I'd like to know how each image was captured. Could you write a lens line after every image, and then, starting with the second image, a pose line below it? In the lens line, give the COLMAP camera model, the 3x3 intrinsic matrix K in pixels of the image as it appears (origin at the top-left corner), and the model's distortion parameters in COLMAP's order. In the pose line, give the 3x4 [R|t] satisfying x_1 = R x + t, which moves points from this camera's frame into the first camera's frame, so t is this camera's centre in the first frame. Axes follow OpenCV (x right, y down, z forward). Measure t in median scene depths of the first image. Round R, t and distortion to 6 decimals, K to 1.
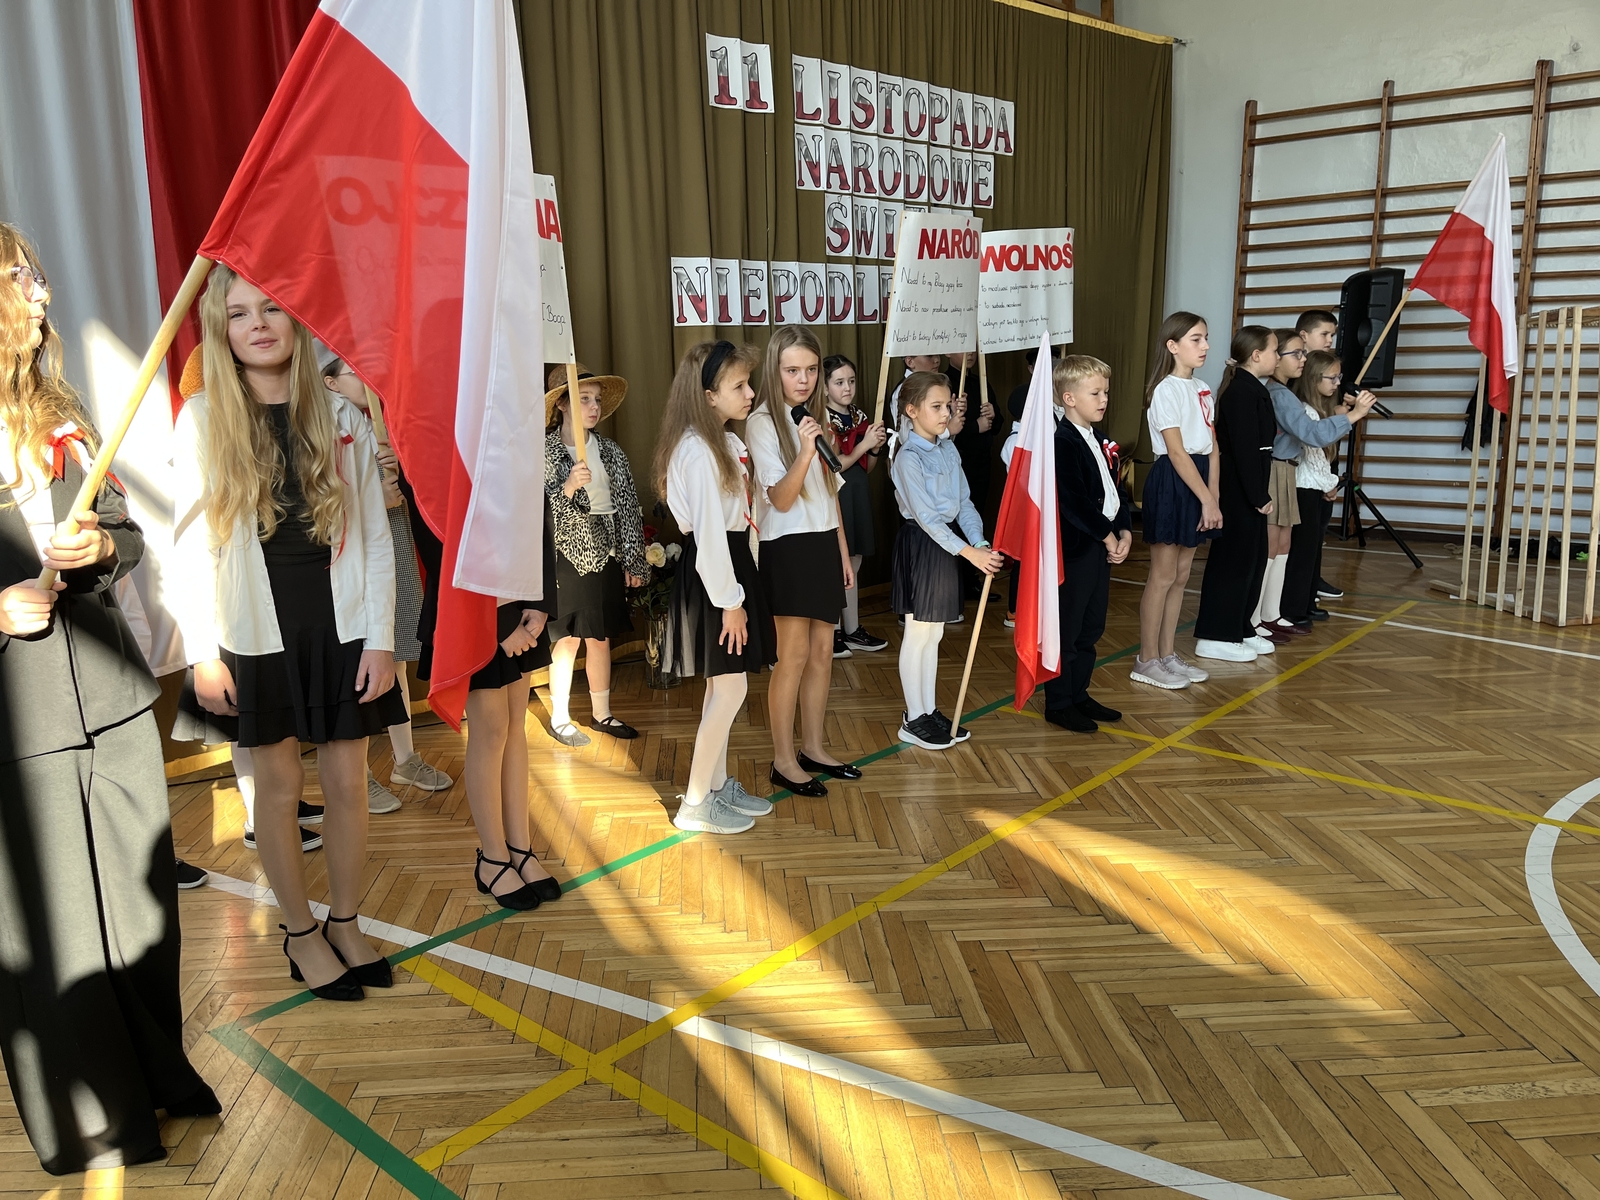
lens RADIAL K [[1251.9, 0, 800.0], [0, 1251.9, 600.0], [0, 0, 1]] dist [0.080530, -0.101019]
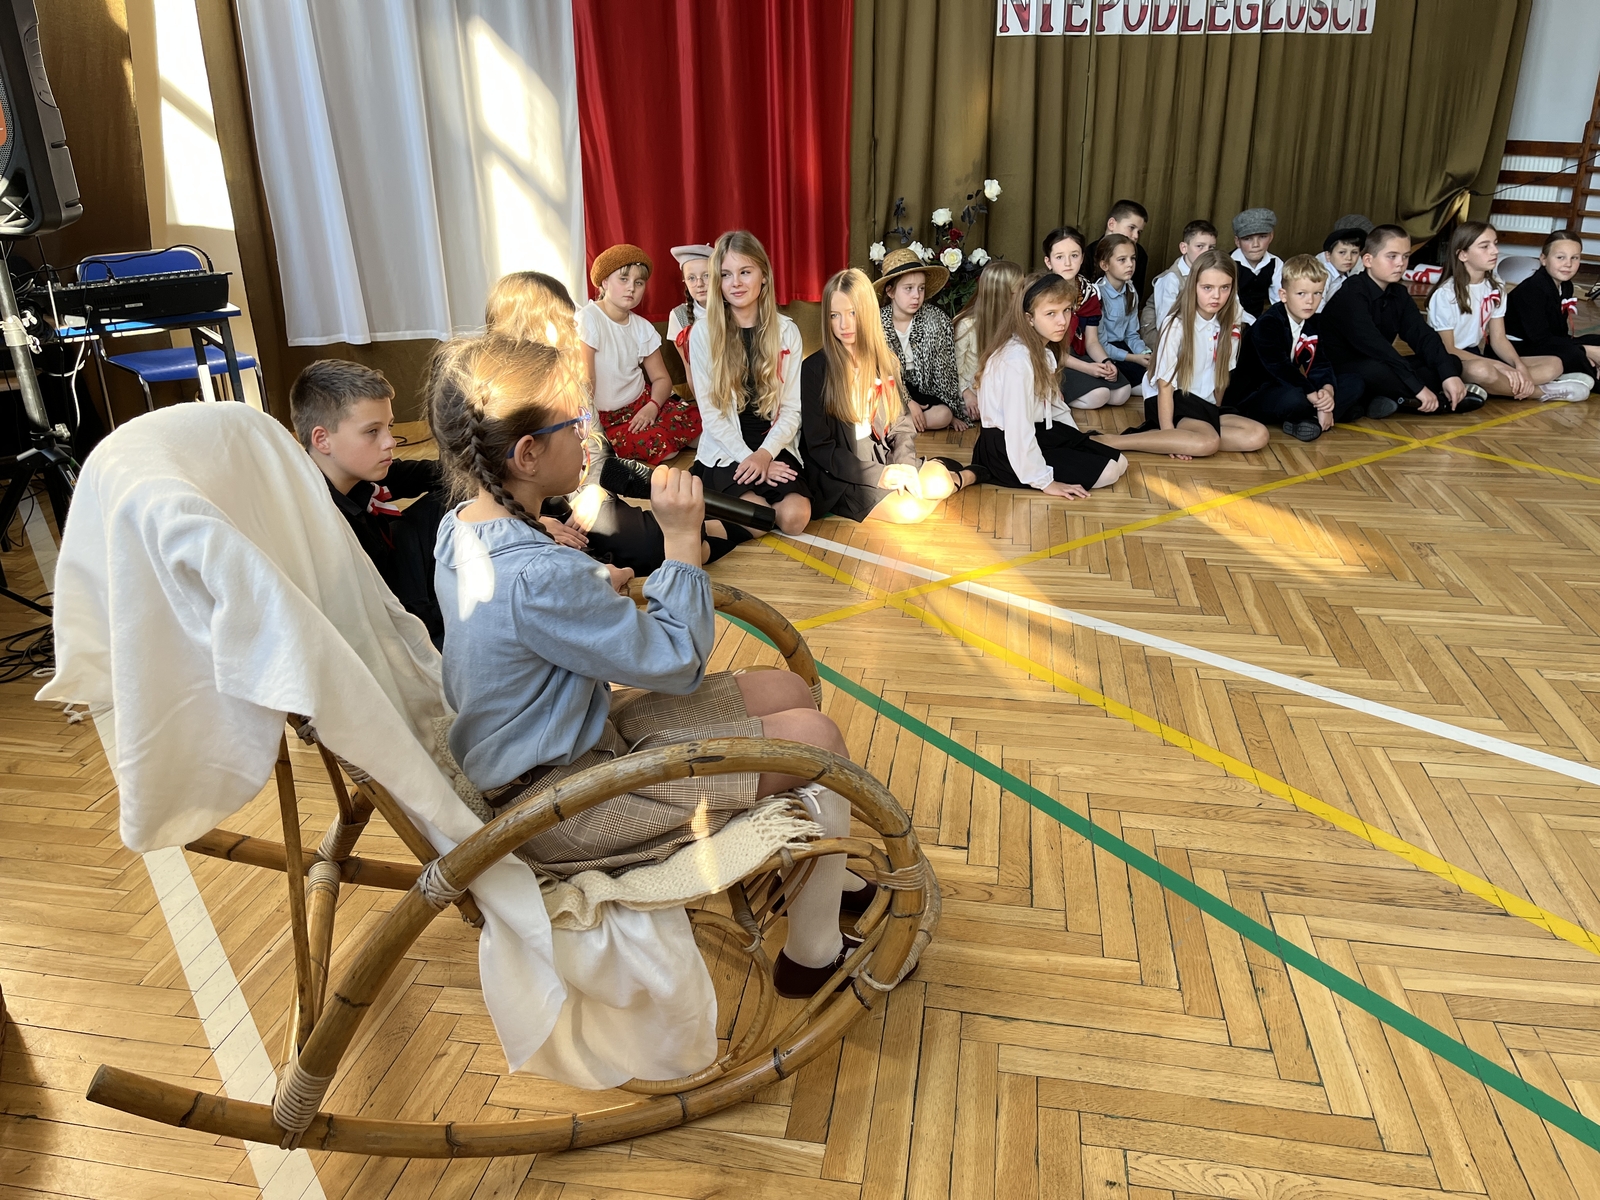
lens RADIAL K [[1251.9, 0, 800.0], [0, 1251.9, 600.0], [0, 0, 1]] dist [0.080530, -0.101019]
pose [[0.971426, 0.095964, -0.217078, 0.014945], [-0.053125, 0.979324, 0.195198, 0.043882], [0.231322, -0.178088, 0.956439, -0.132334]]
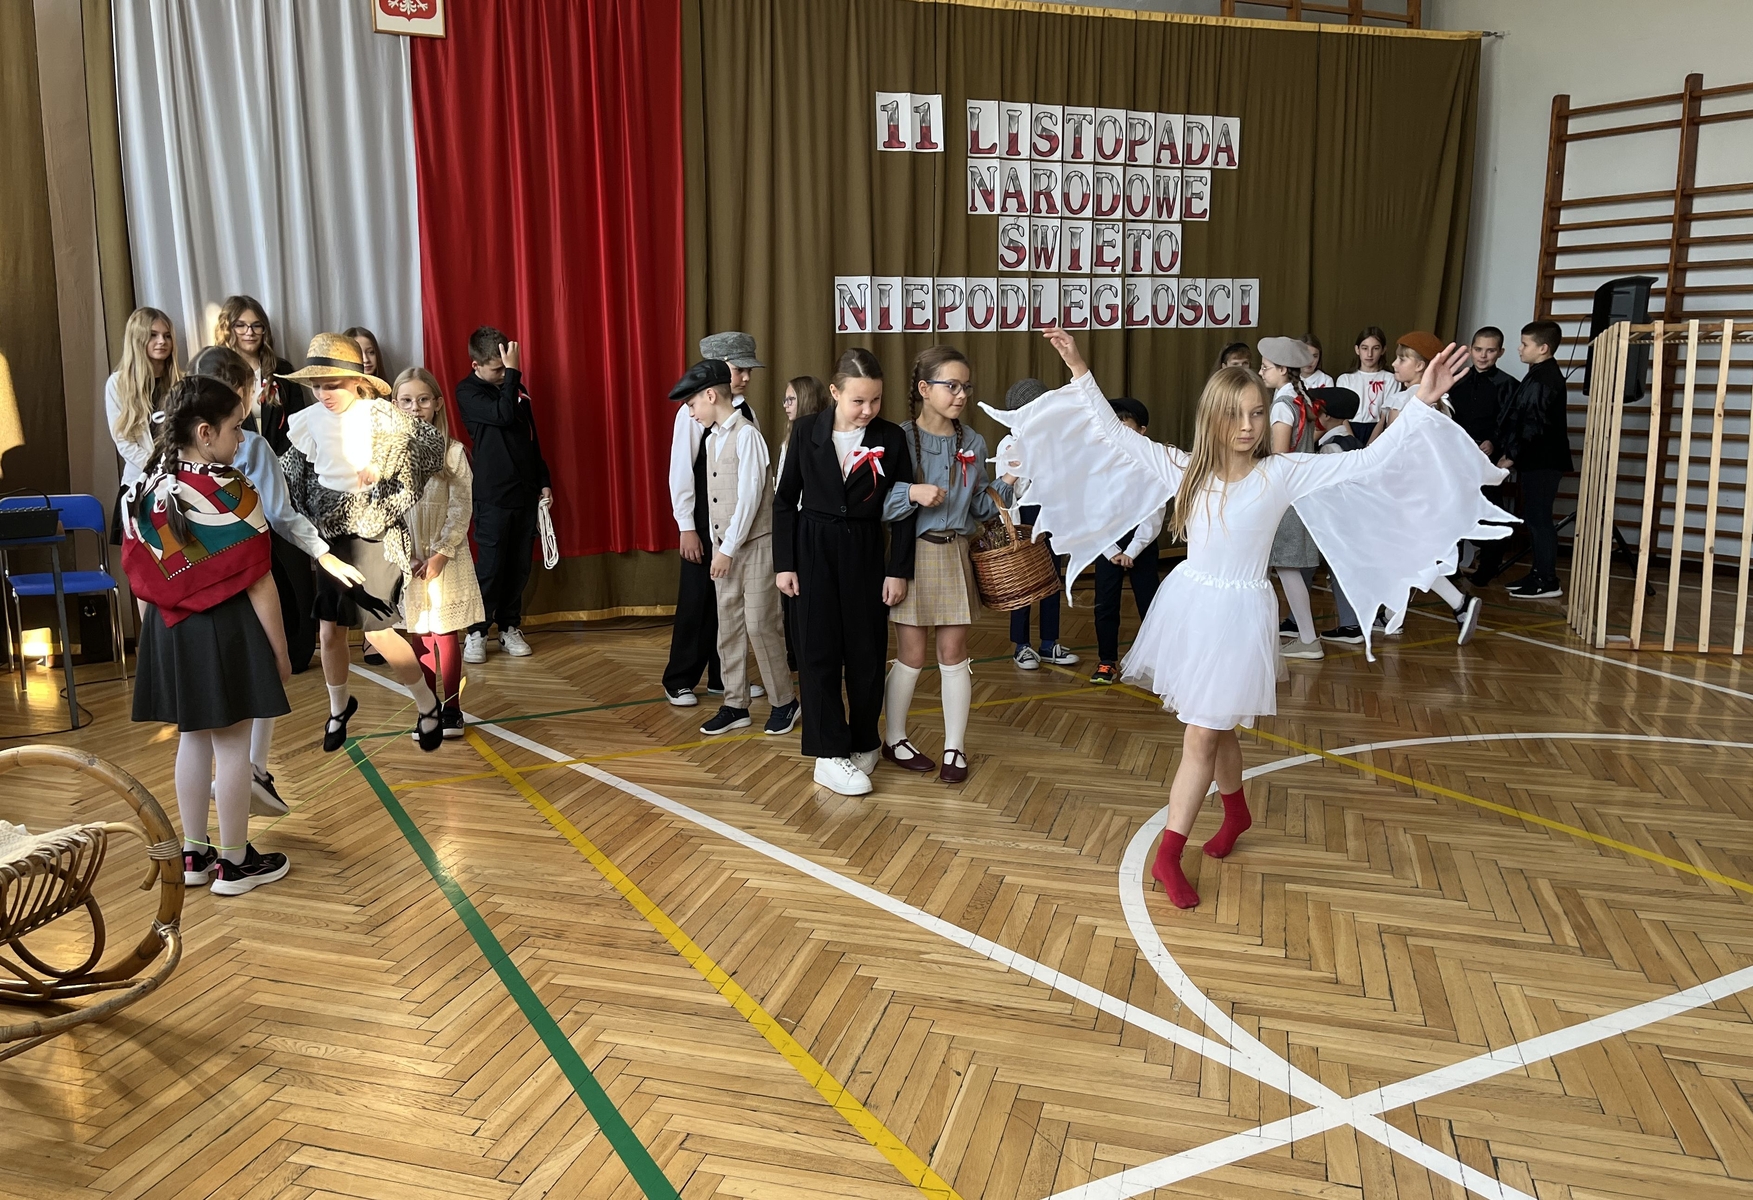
lens RADIAL K [[1435.8, 0, 831.6], [0, 1435.8, 644.6], [0, 0, 1]] dist [0.070148, -0.092018]
pose [[0.932488, 0.085481, -0.350942, 0.372905], [-0.083099, 0.996301, 0.021871, 0.047496], [0.351513, 0.008768, 0.936142, -0.274823]]
